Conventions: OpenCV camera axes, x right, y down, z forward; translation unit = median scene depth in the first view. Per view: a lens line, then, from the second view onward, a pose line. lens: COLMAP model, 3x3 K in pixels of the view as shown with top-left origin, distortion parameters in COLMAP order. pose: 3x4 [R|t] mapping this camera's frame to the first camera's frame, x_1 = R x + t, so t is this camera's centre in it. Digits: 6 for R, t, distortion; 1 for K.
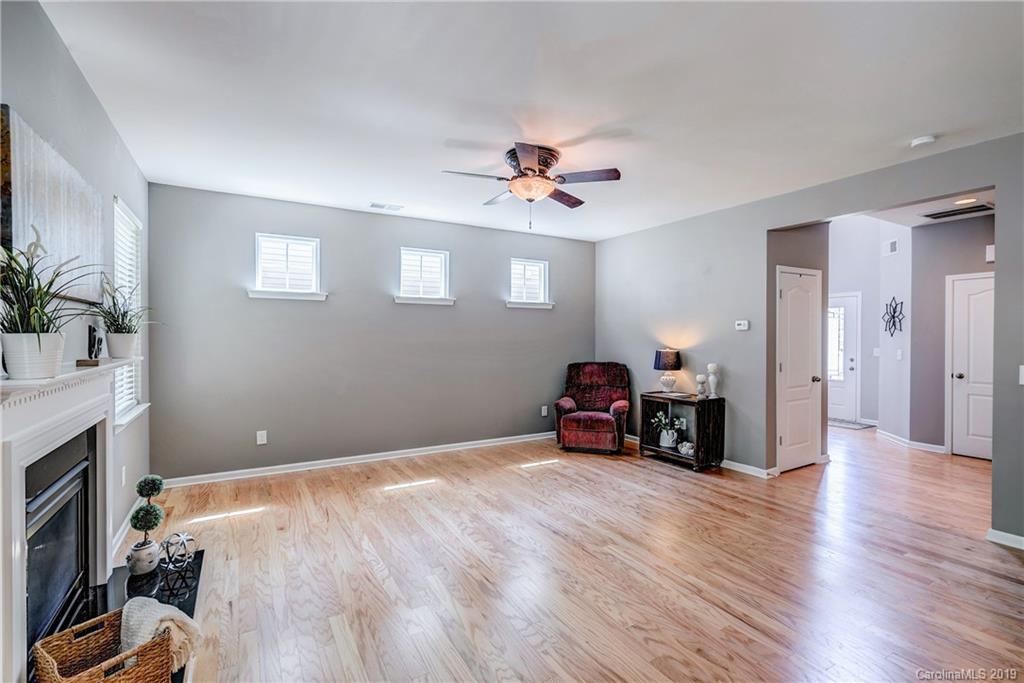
lens RADIAL K [[468.4, 0, 514.7], [0, 468.4, 330.9], [0, 0, 1]] dist [-0.007644, 0.002370]
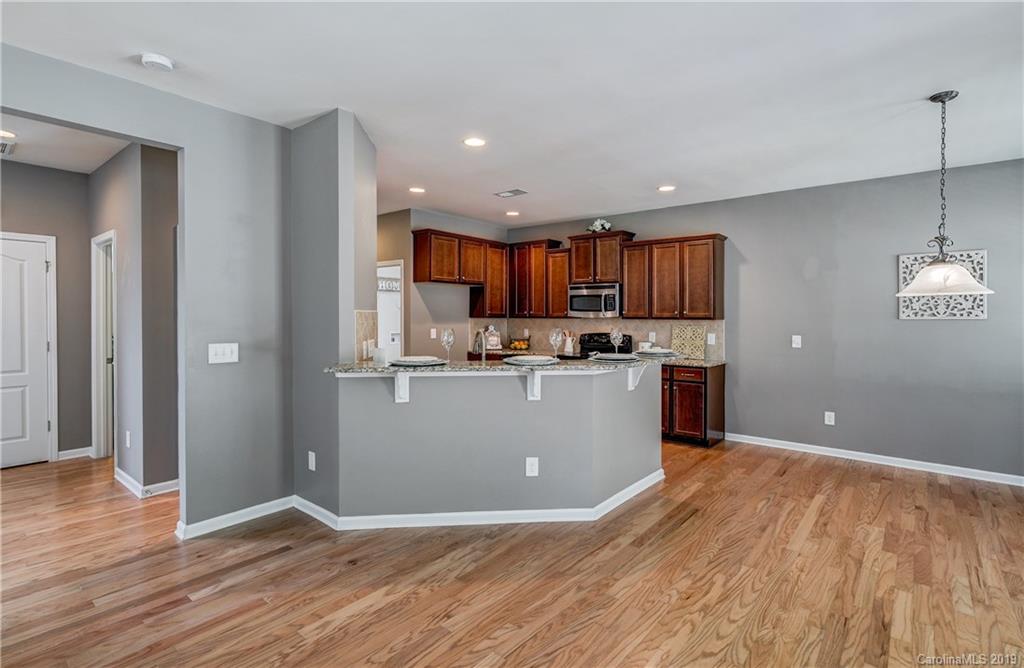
lens RADIAL K [[488.2, 0, 528.1], [0, 488.2, 315.0], [0, 0, 1]] dist [-0.006328, 0.004253]
pose [[-0.358617, -0.002598, 0.933481, -0.065237], [-0.010689, 0.999942, -0.001324, 0.004787], [-0.933424, -0.010453, -0.358624, 0.470976]]
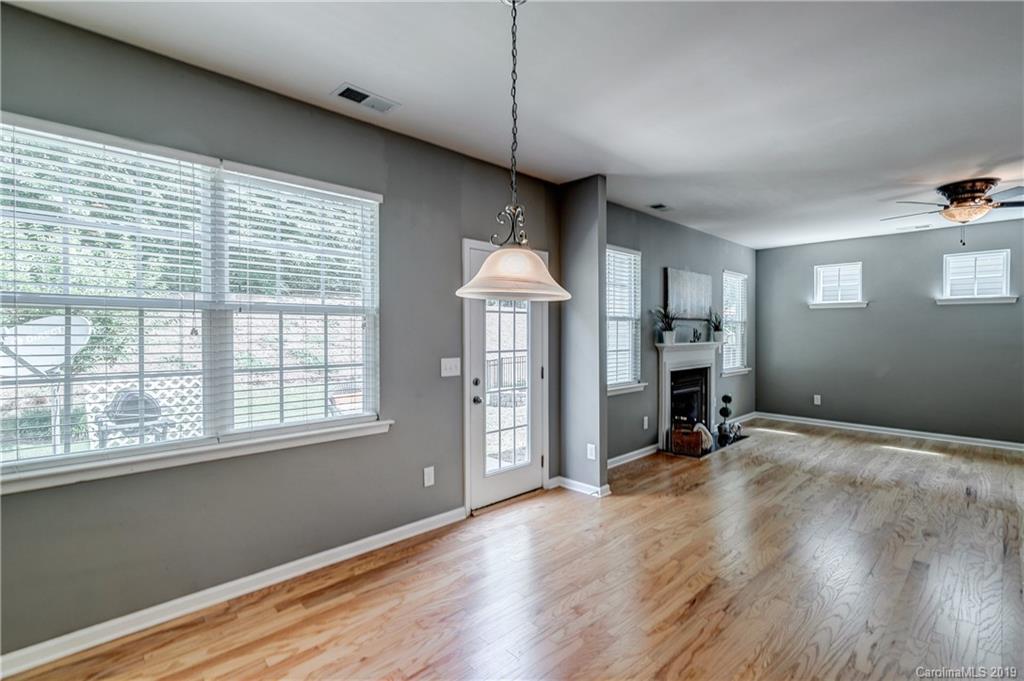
lens RADIAL K [[468.4, 0, 516.3], [0, 468.4, 339.0], [0, 0, 1]] dist [-0.007644, 0.002370]
pose [[0.235559, 0.017153, -0.971709, 0.669551], [0.002501, 0.999830, 0.018256, -0.000787], [0.971857, -0.006731, 0.235476, -0.299332]]
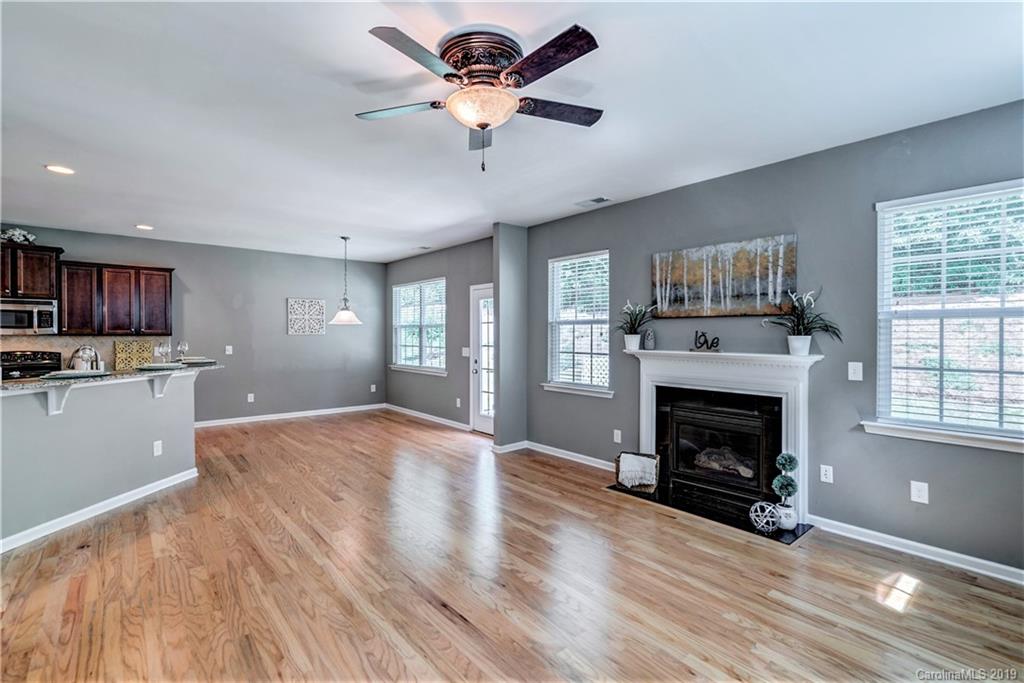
lens RADIAL K [[468.4, 0, 513.0], [0, 468.4, 336.5], [0, 0, 1]] dist [-0.007644, 0.002370]
pose [[-0.984638, -0.004350, -0.174556, 0.074335], [-0.004439, 0.999990, 0.000120, 0.006796], [0.174554, 0.000893, -0.984647, 1.169709]]
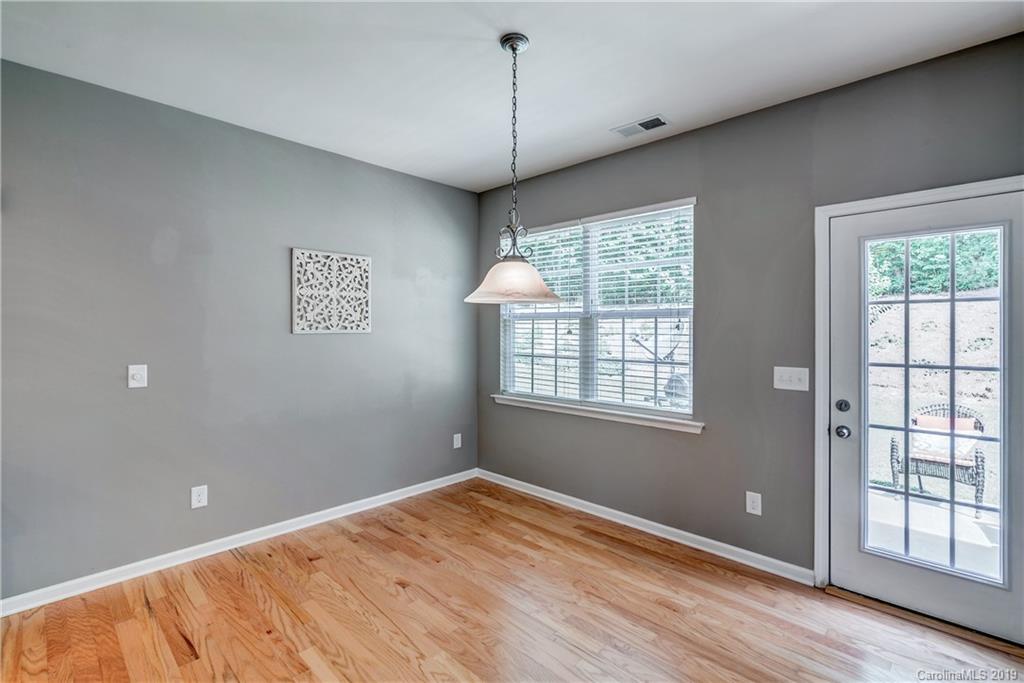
lens RADIAL K [[468.4, 0, 514.3], [0, 468.4, 333.0], [0, 0, 1]] dist [-0.007644, 0.002370]
pose [[-0.961095, -0.003540, -0.276195, 0.428470], [-0.003698, 0.999993, 0.000049, 0.001975], [0.276193, 0.001069, -0.961102, 0.204088]]
